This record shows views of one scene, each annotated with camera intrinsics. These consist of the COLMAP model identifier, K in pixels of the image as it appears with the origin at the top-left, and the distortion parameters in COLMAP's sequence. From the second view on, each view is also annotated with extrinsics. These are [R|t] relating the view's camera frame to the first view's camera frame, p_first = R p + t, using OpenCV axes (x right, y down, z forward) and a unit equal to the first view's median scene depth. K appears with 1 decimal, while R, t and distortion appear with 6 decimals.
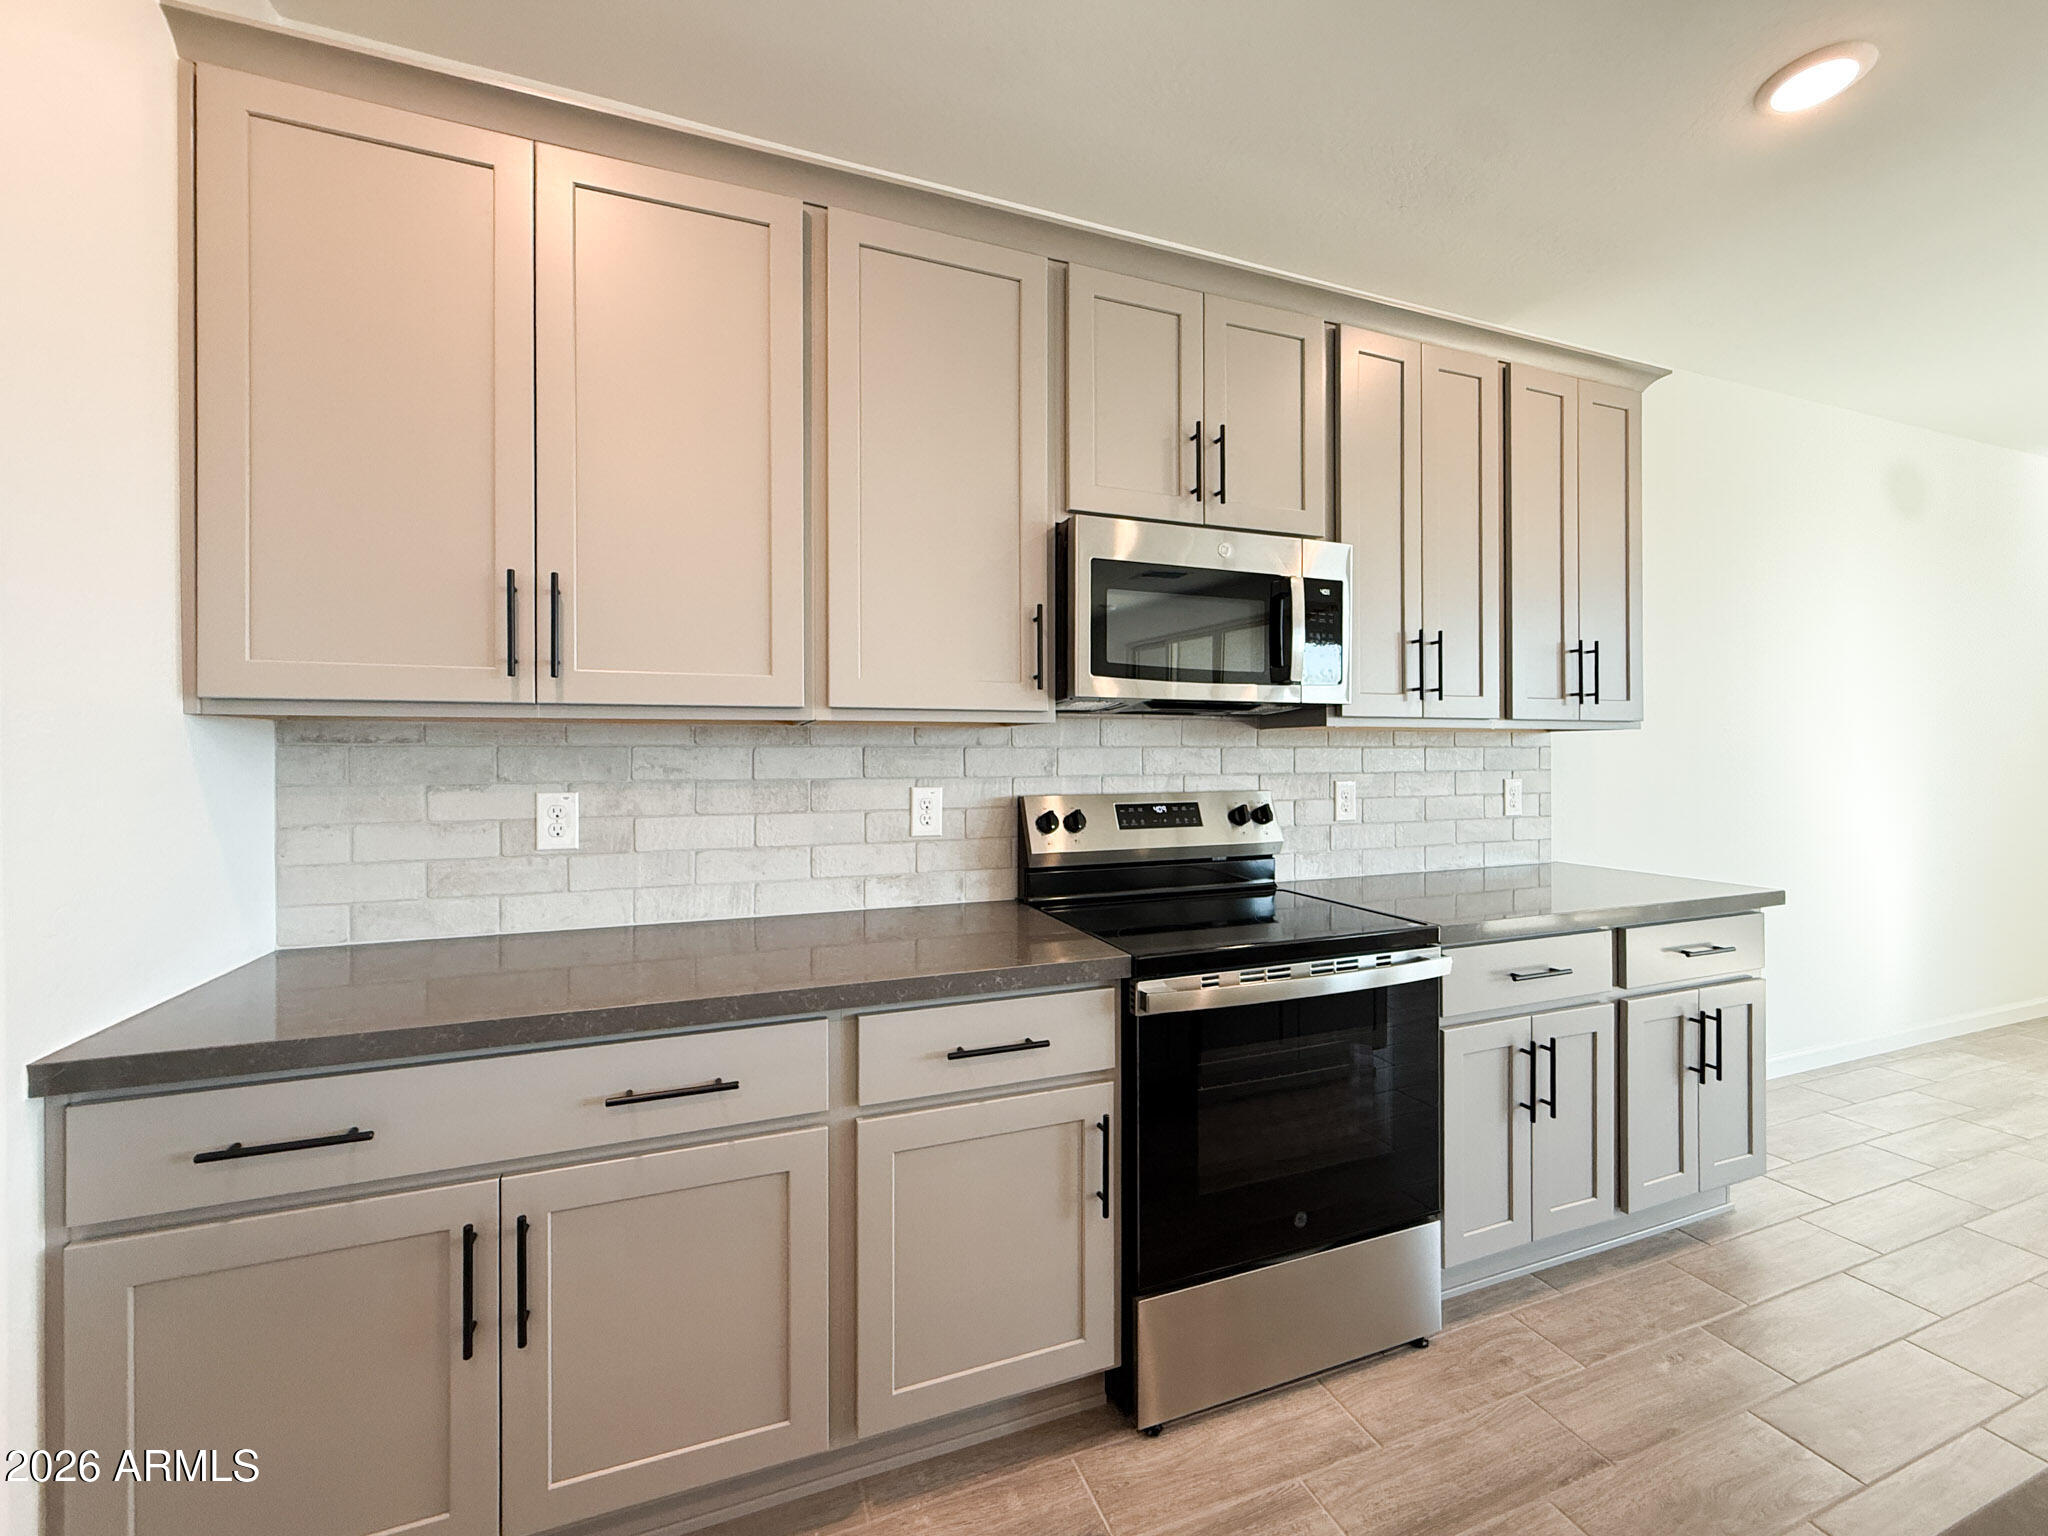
lens RADIAL K [[824.9, 0, 1025.6], [0, 824.9, 753.0], [0, 0, 1]] dist [-0.002418, -0.000258]
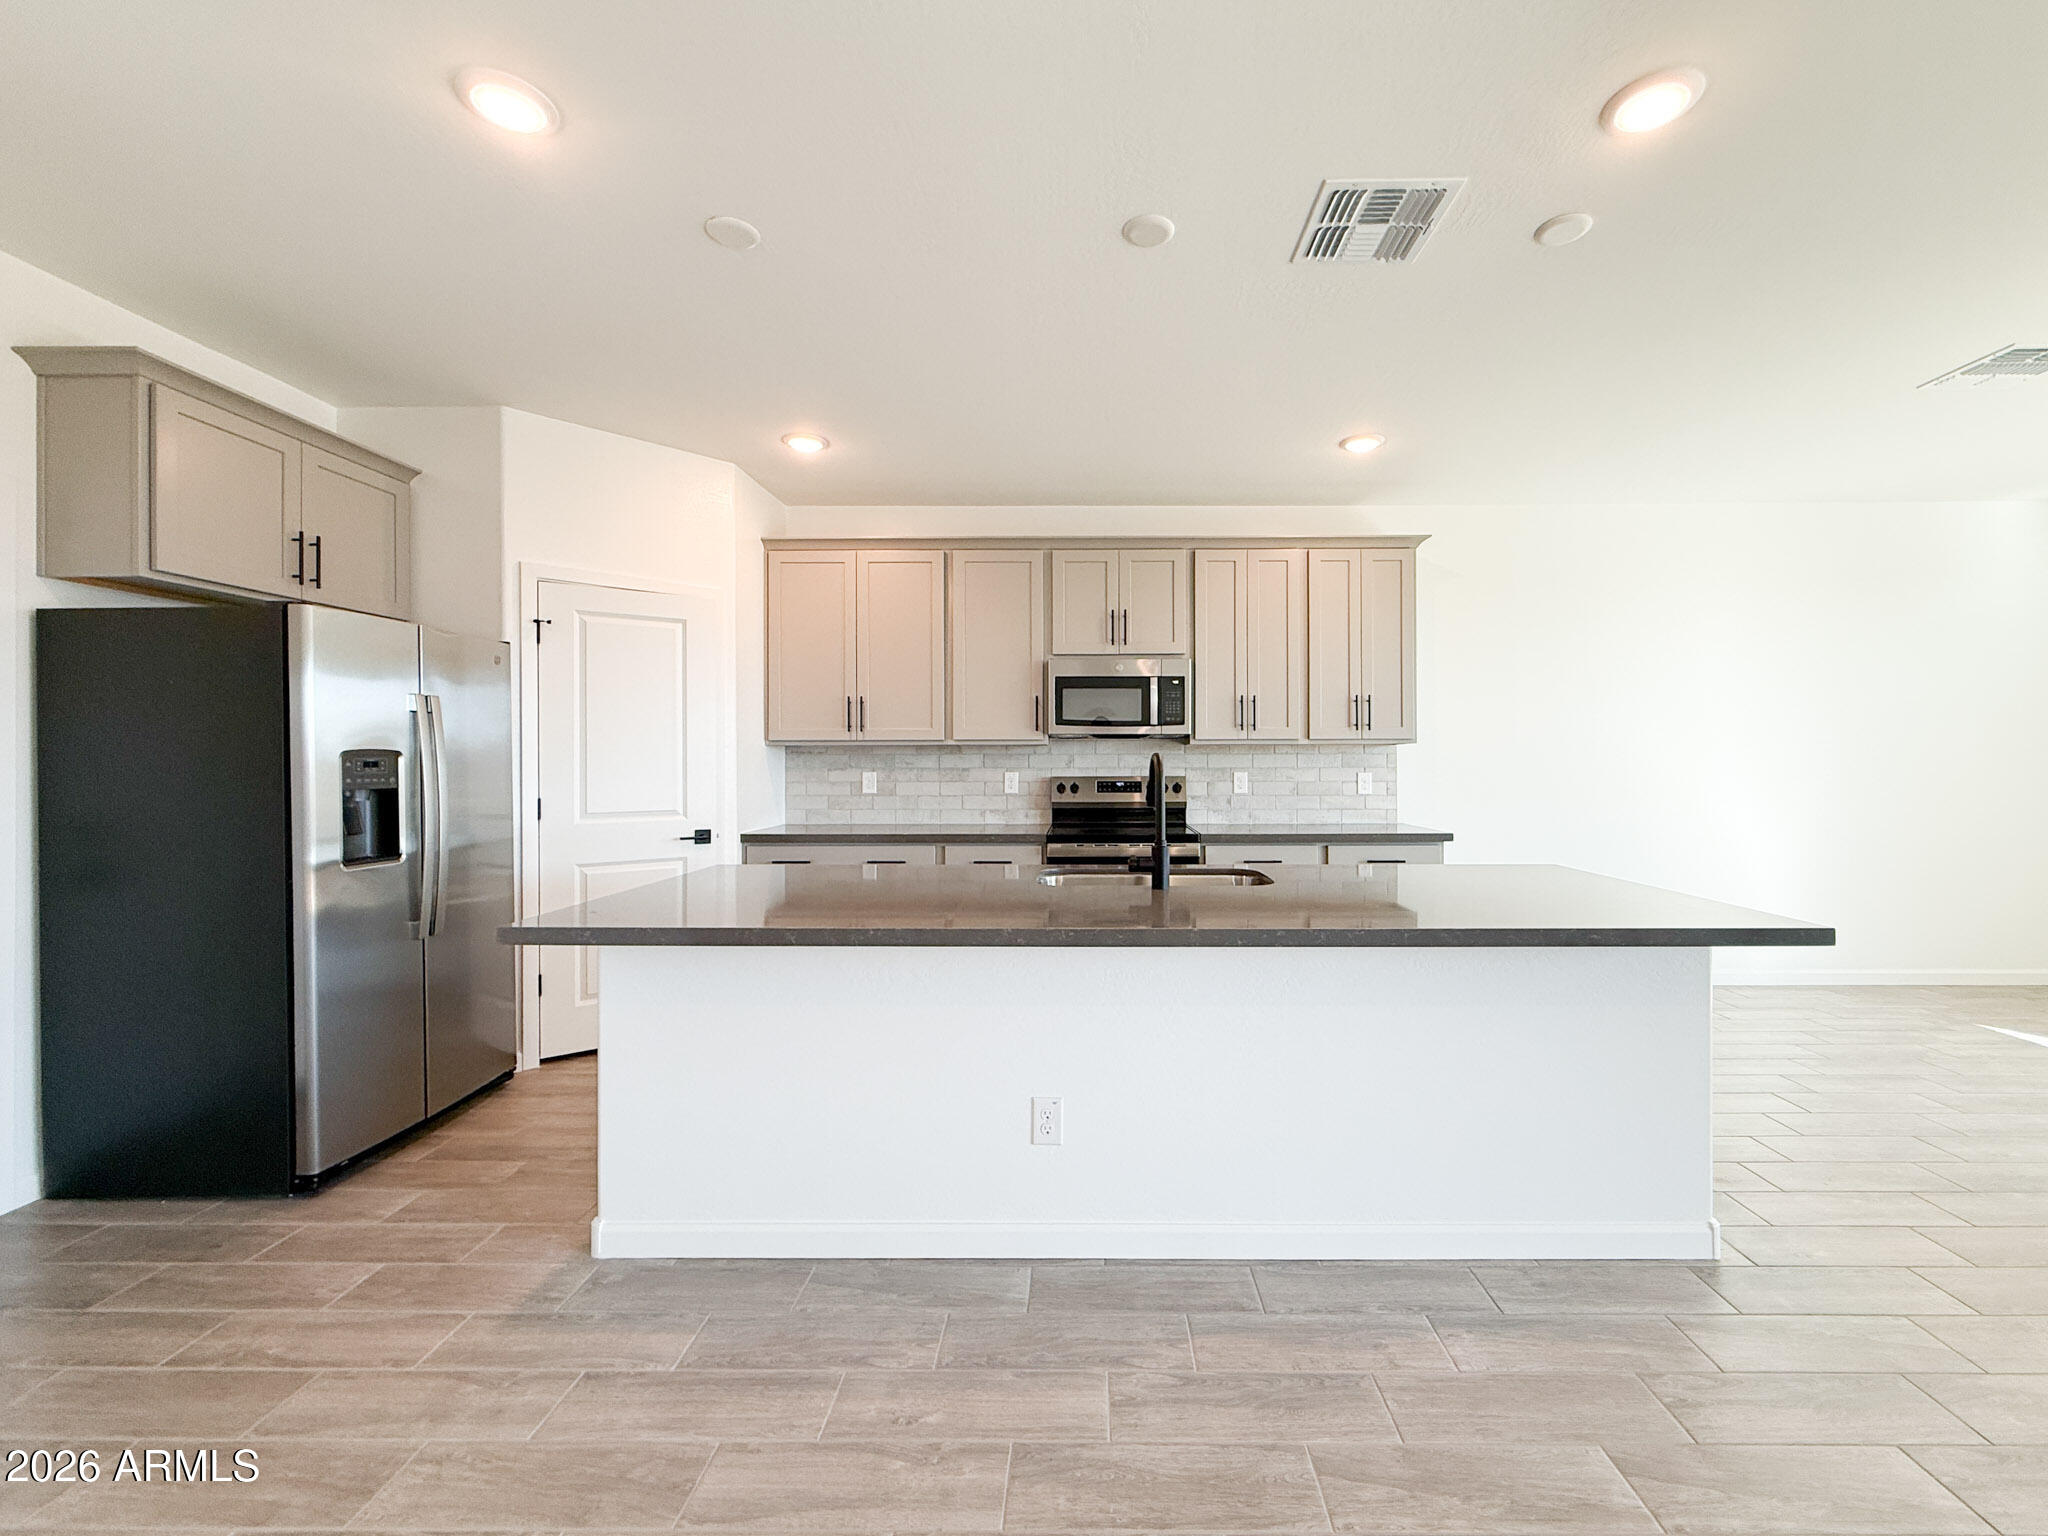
lens RADIAL K [[824.9, 0, 1075.8], [0, 824.9, 761.5], [0, 0, 1]] dist [-0.002418, -0.000258]
pose [[0.932373, 0.000954, -0.361497, 0.926580], [0.000141, 0.999995, 0.003004, 0.005330], [0.361499, -0.002851, 0.932368, -1.131734]]
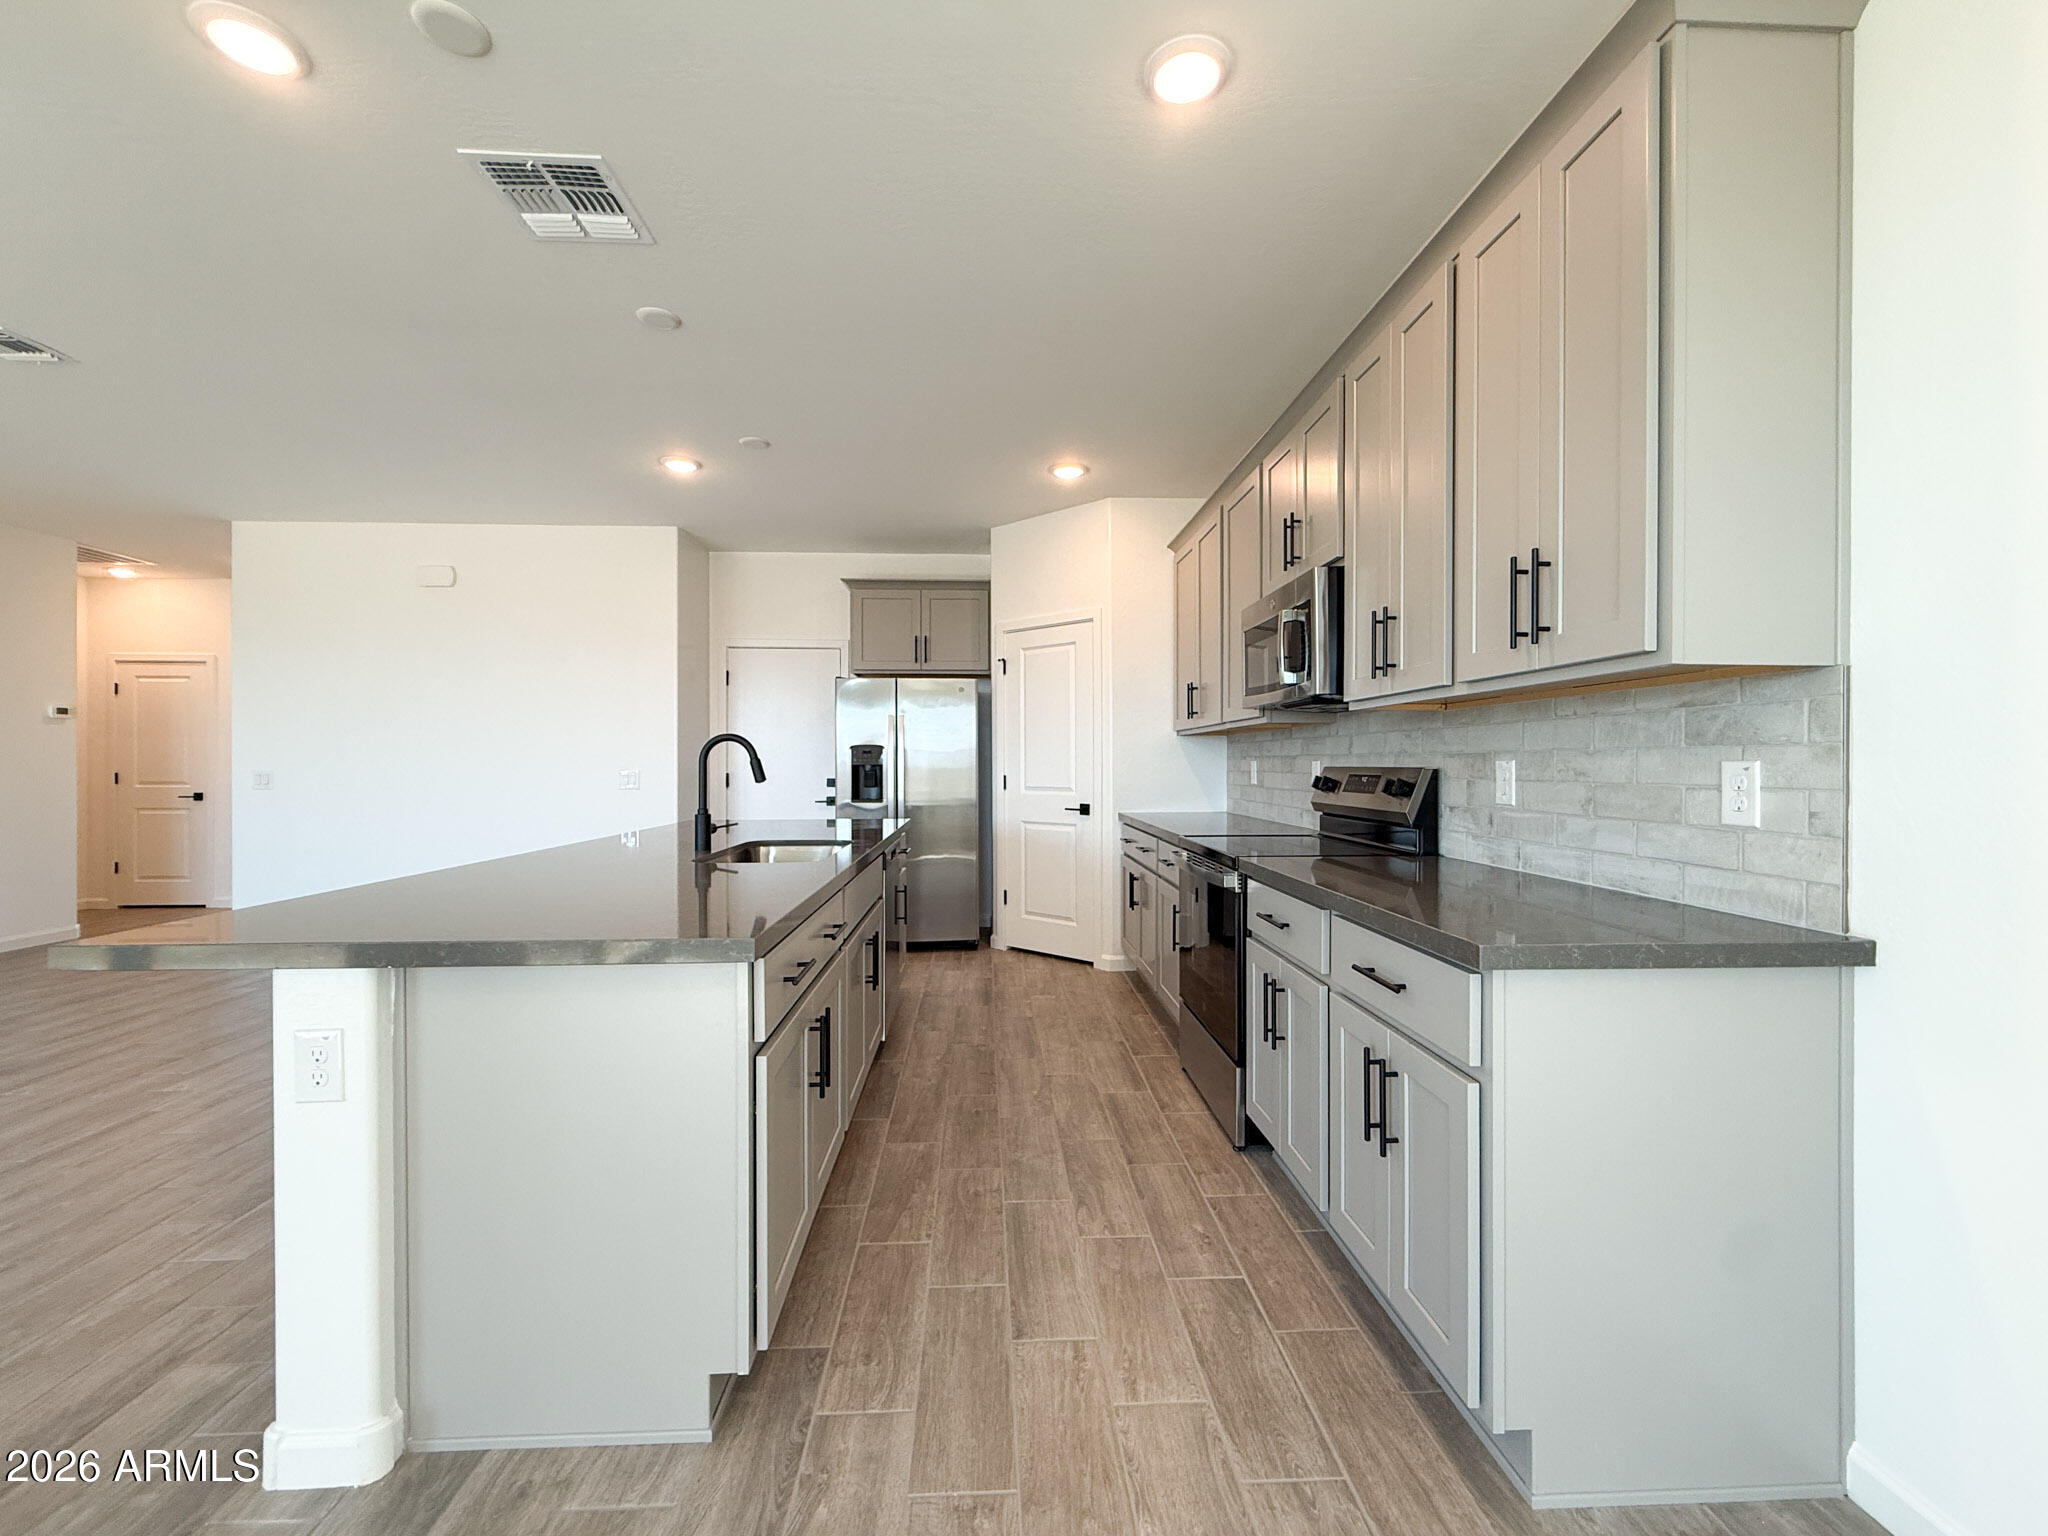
lens RADIAL K [[824.9, 0, 1022.1], [0, 824.9, 767.2], [0, 0, 1]] dist [-0.002418, -0.000258]
pose [[-0.305785, 0.007320, -0.952073, 1.809959], [-0.000720, 0.999968, 0.007920, 0.044559], [0.952100, 0.003107, -0.305770, 1.005176]]
